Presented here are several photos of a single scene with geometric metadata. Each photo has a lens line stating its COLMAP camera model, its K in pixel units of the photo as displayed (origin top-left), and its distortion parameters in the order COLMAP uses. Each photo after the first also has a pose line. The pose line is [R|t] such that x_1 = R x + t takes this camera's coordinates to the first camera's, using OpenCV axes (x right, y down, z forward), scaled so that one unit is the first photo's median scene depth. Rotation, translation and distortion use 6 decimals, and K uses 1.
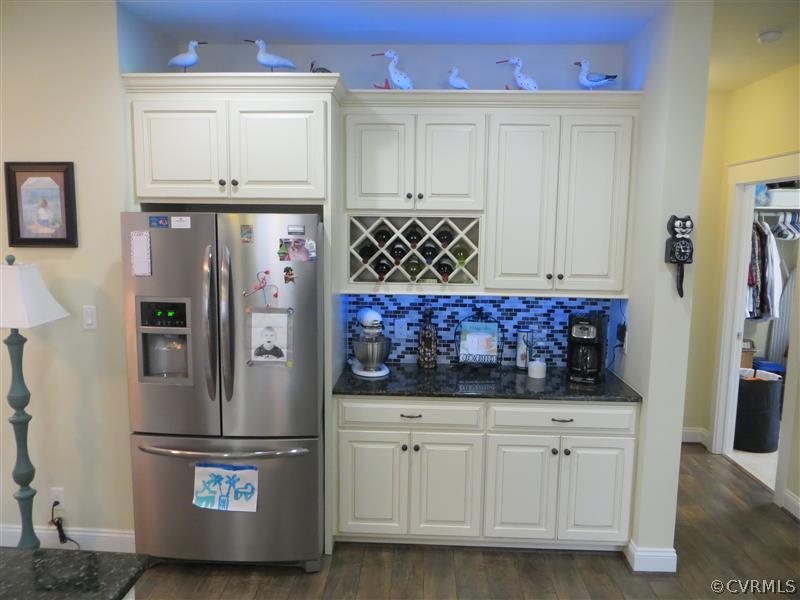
lens RADIAL K [[600.3, 0, 400.0], [0, 600.3, 300.0], [0, 0, 1]] dist [-0.030615, 0.004326]
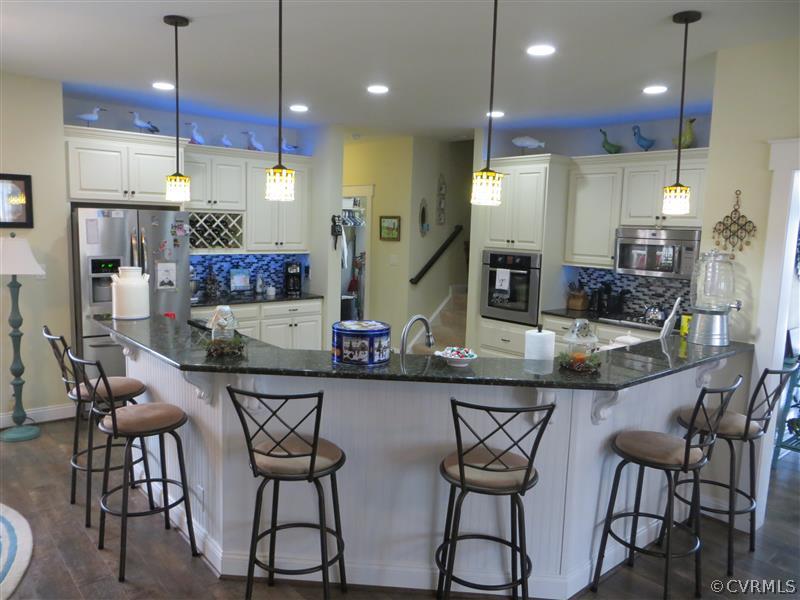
lens RADIAL K [[600.3, 0, 400.0], [0, 600.3, 300.0], [0, 0, 1]] dist [-0.030615, 0.004326]
pose [[0.730129, -0.076461, 0.679017, -0.839829], [0.061406, 0.997041, 0.046245, 0.083478], [-0.680544, 0.007931, 0.732664, -0.773449]]
